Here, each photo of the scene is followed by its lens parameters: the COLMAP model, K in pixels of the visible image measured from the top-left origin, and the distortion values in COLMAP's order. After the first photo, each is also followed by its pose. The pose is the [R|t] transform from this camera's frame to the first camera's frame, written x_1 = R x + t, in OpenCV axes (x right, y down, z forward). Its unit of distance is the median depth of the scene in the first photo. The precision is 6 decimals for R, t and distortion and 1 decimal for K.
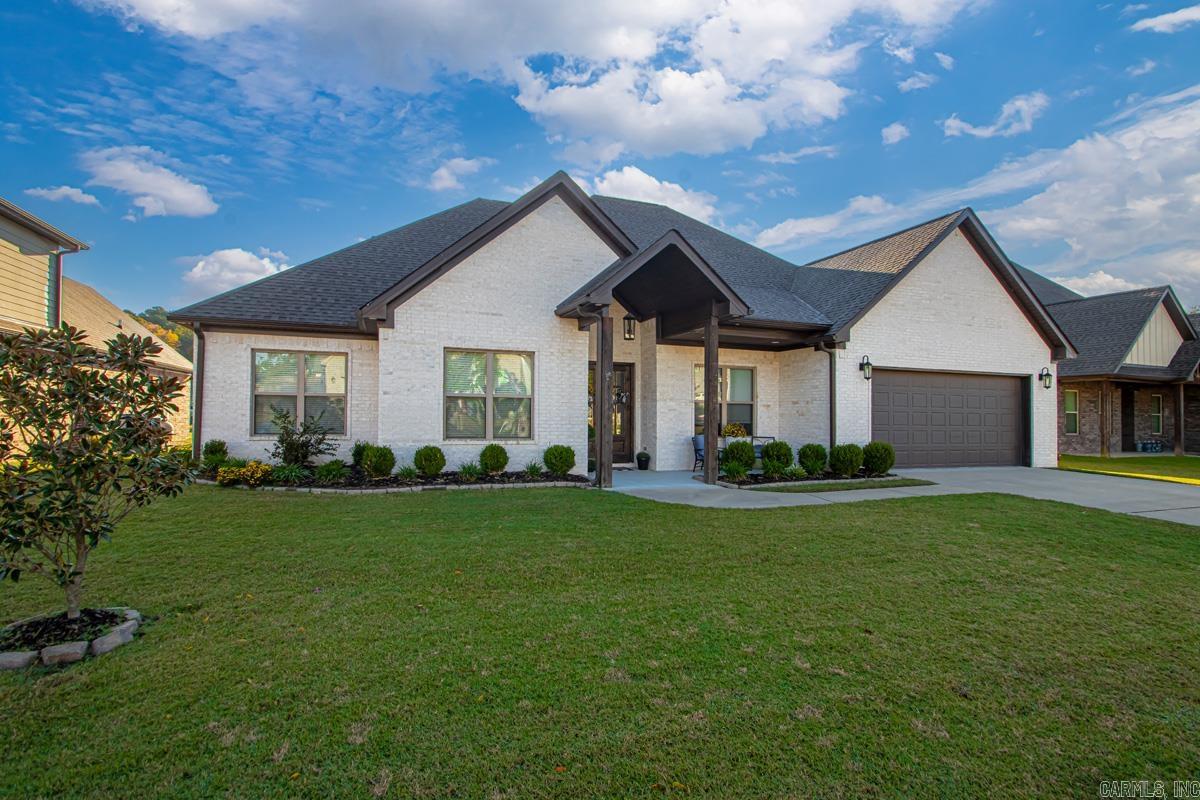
lens RADIAL K [[532.6, 0, 615.0], [0, 532.6, 399.4], [0, 0, 1]] dist [0.004798, 0.000308]
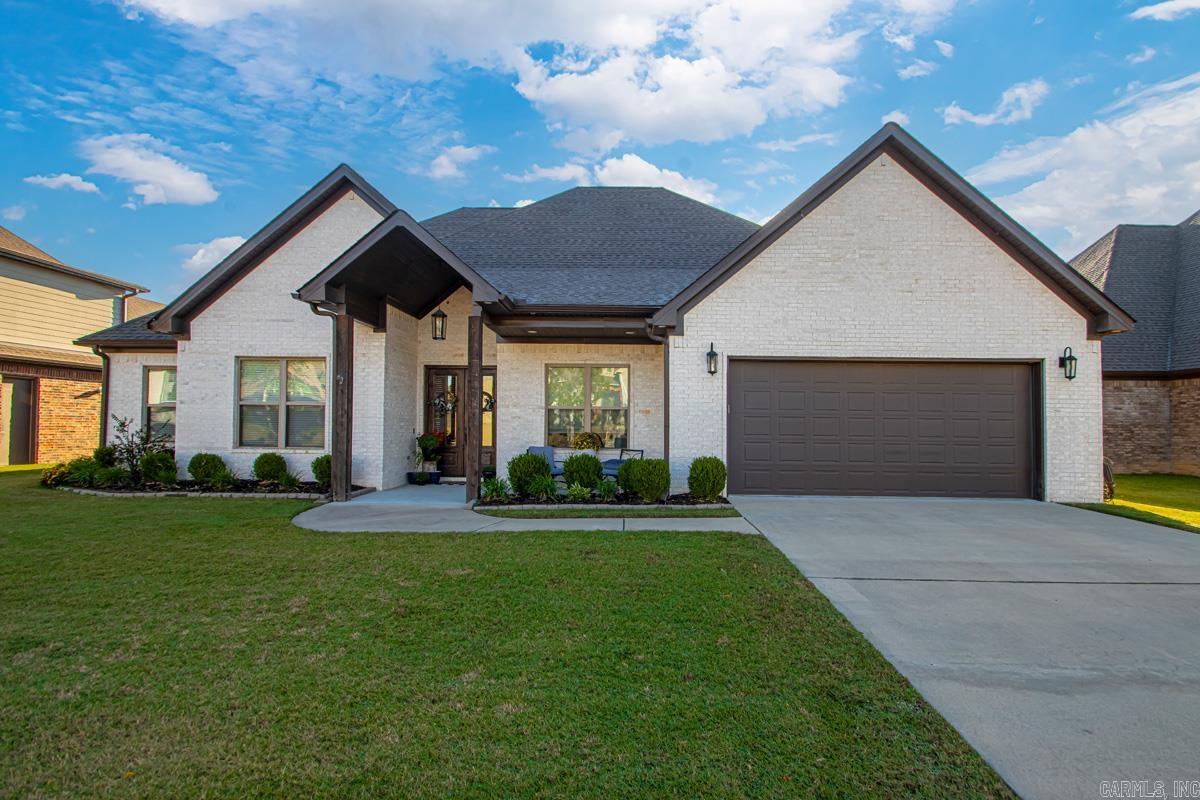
lens RADIAL K [[560.0, 0, 606.1], [0, 560.0, 406.8], [0, 0, 1]] dist [0.016736, -0.017357]
pose [[0.939894, -0.014909, -0.341141, 0.626730], [0.011715, 0.999866, -0.011420, 0.016493], [0.341266, 0.006737, 0.939943, 0.211488]]
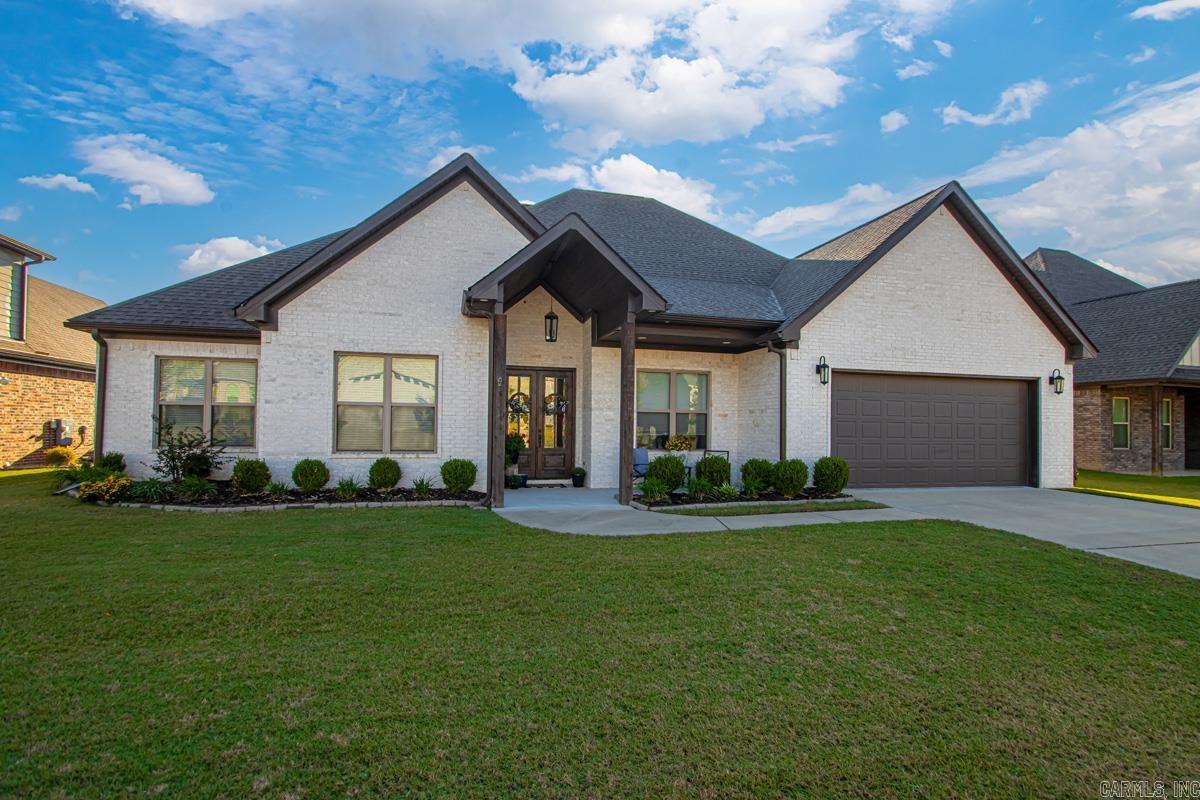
lens RADIAL K [[563.1, 0, 597.7], [0, 563.1, 408.2], [0, 0, 1]] dist [0.002084, 0.000088]
pose [[0.996918, -0.002980, -0.078398, 0.180875], [0.002620, 0.999986, -0.004697, 0.004826], [0.078410, 0.004477, 0.996911, 0.067844]]
